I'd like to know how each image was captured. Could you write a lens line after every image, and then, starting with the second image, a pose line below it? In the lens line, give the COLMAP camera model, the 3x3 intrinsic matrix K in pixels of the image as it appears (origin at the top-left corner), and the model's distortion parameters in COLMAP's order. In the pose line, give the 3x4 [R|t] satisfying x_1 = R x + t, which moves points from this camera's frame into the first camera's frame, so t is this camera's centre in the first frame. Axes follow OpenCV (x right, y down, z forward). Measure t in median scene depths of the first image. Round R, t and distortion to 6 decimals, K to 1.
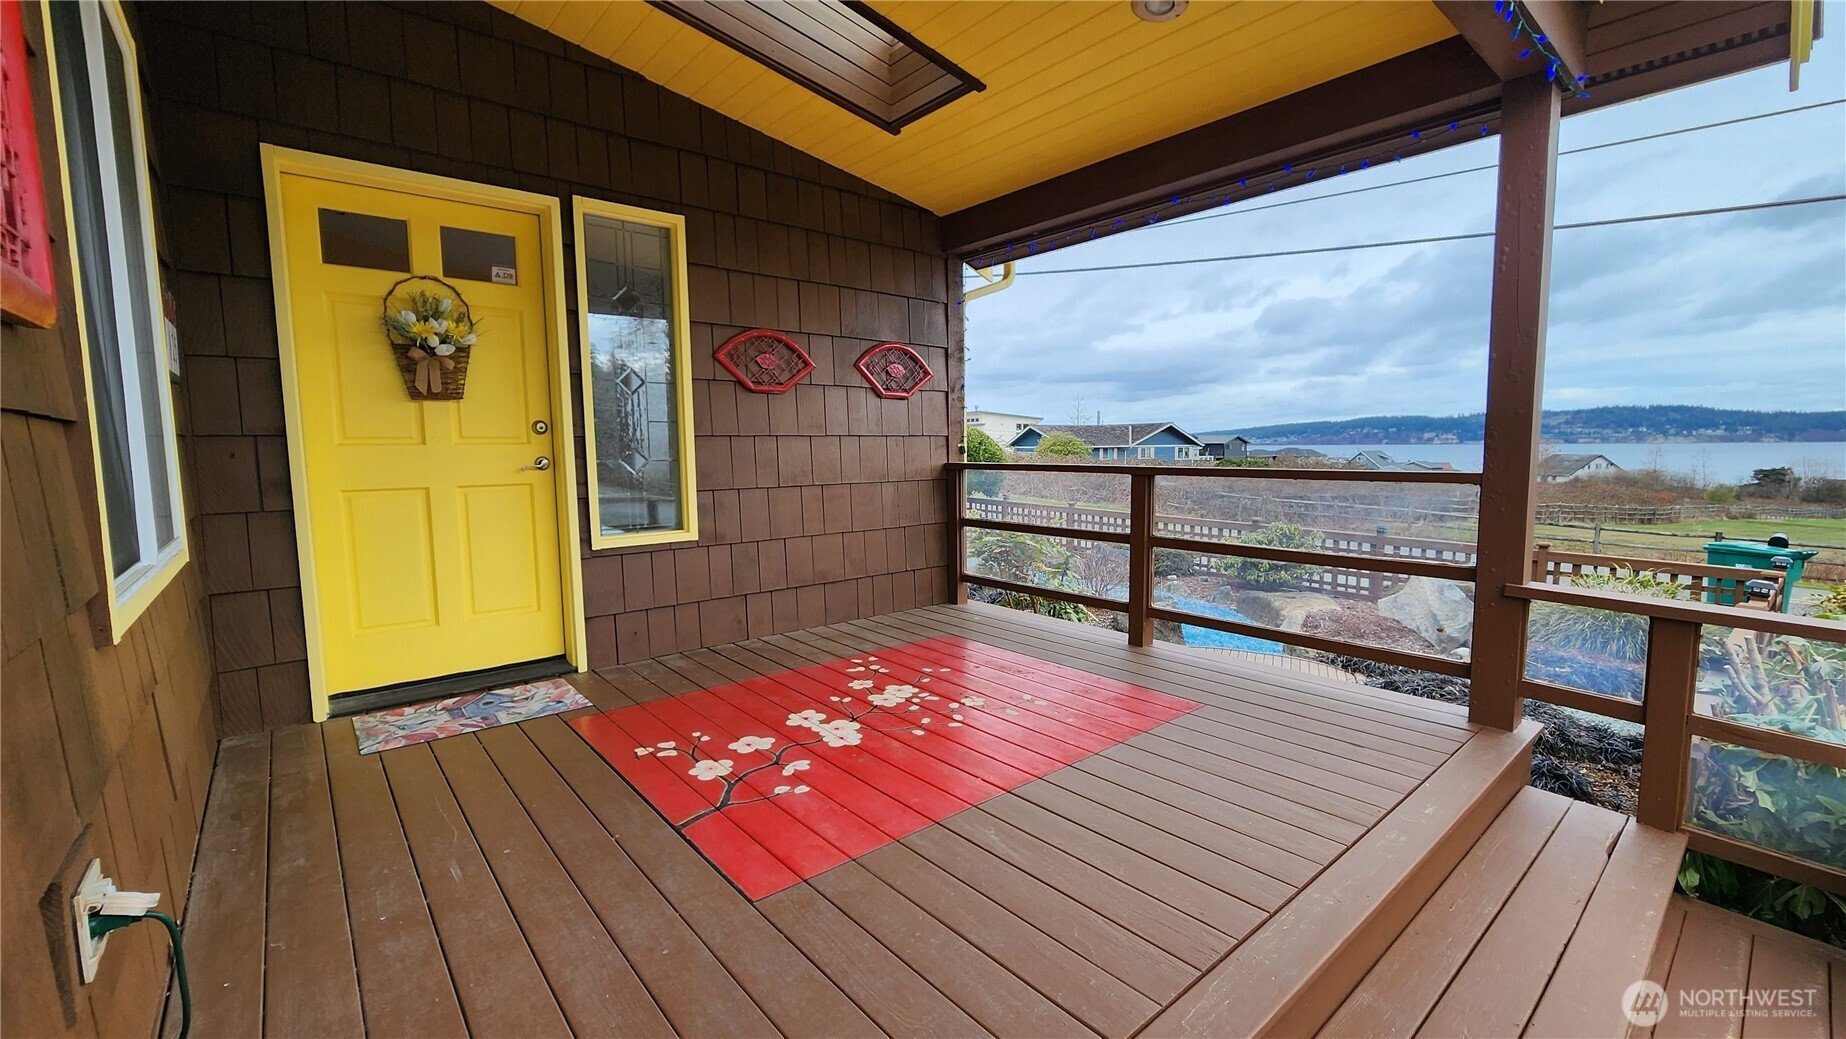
lens RADIAL K [[750.4, 0, 932.3], [0, 750.4, 516.9], [0, 0, 1]] dist [0.000043, -0.000031]
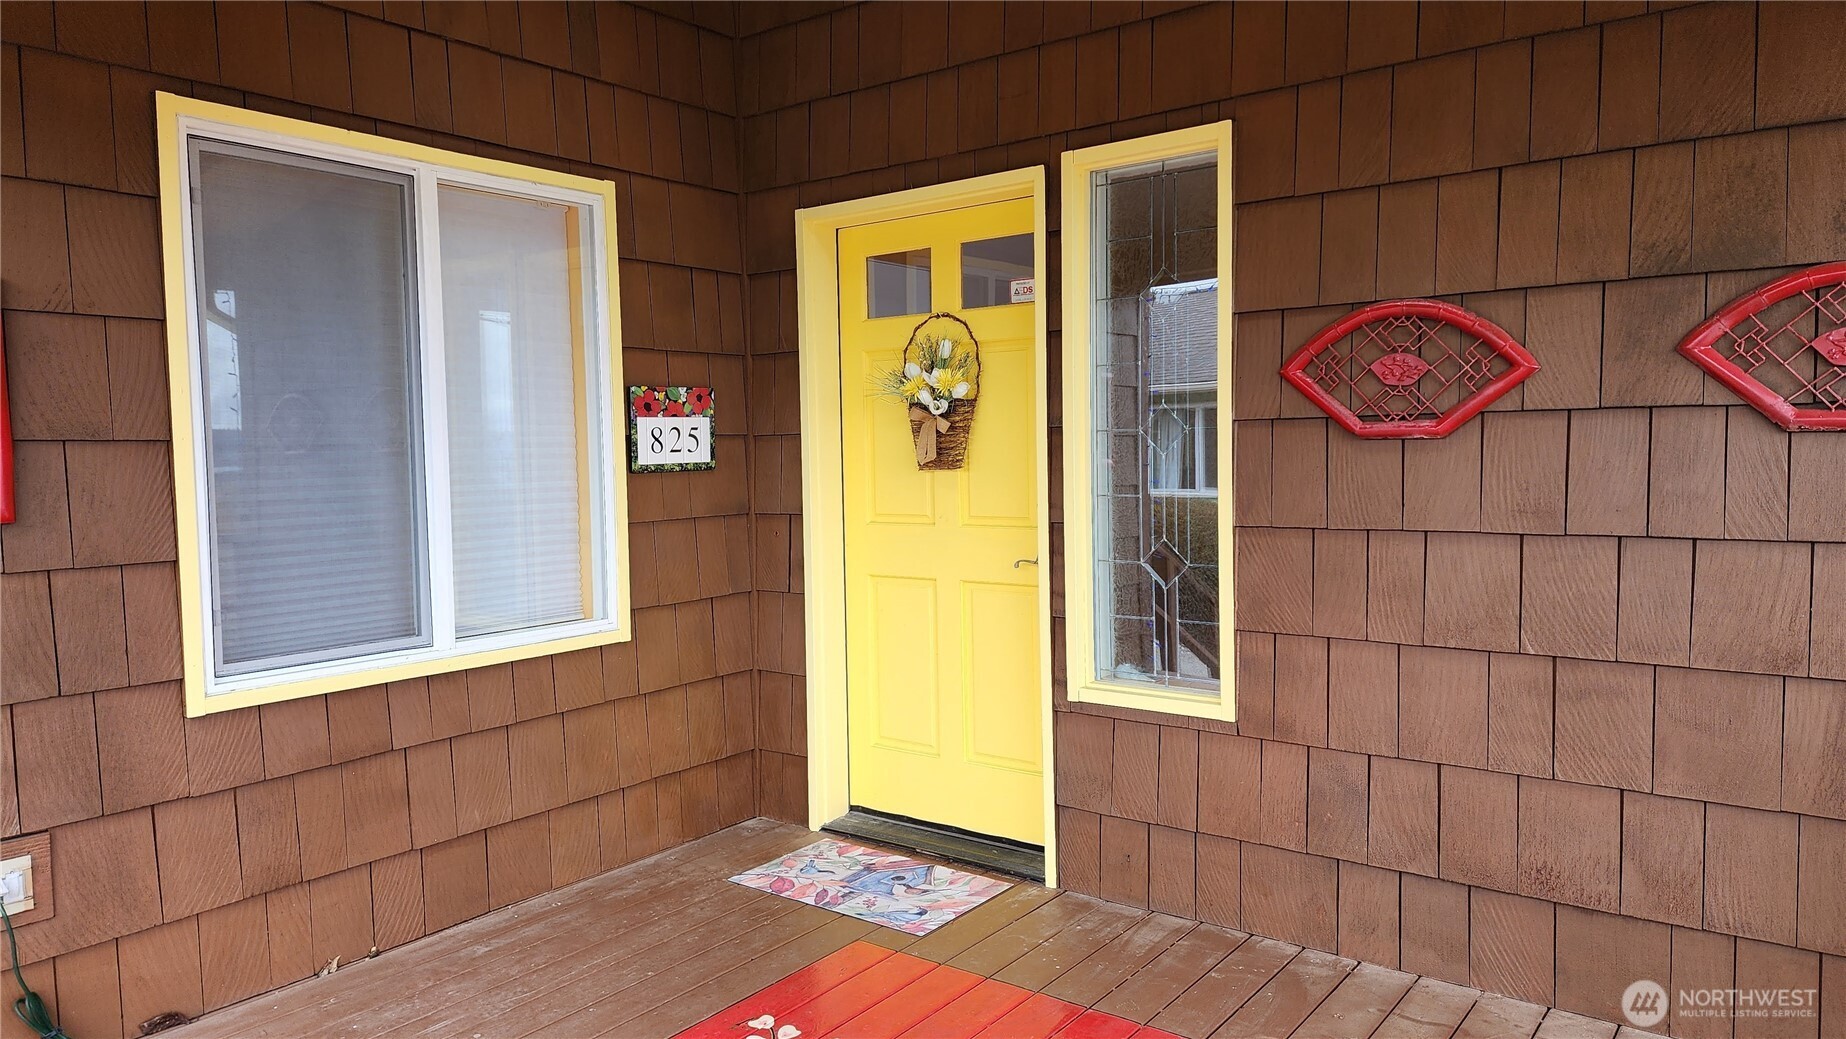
lens RADIAL K [[1234.6, 0, 905.9], [0, 1234.6, 505.7], [0, 0, 1]] dist [0.055227, -0.000910]
pose [[0.208088, 0.057010, -0.976447, 0.548514], [-0.072096, 0.996478, 0.042815, -0.161561], [0.975449, 0.061489, 0.211465, 0.656626]]
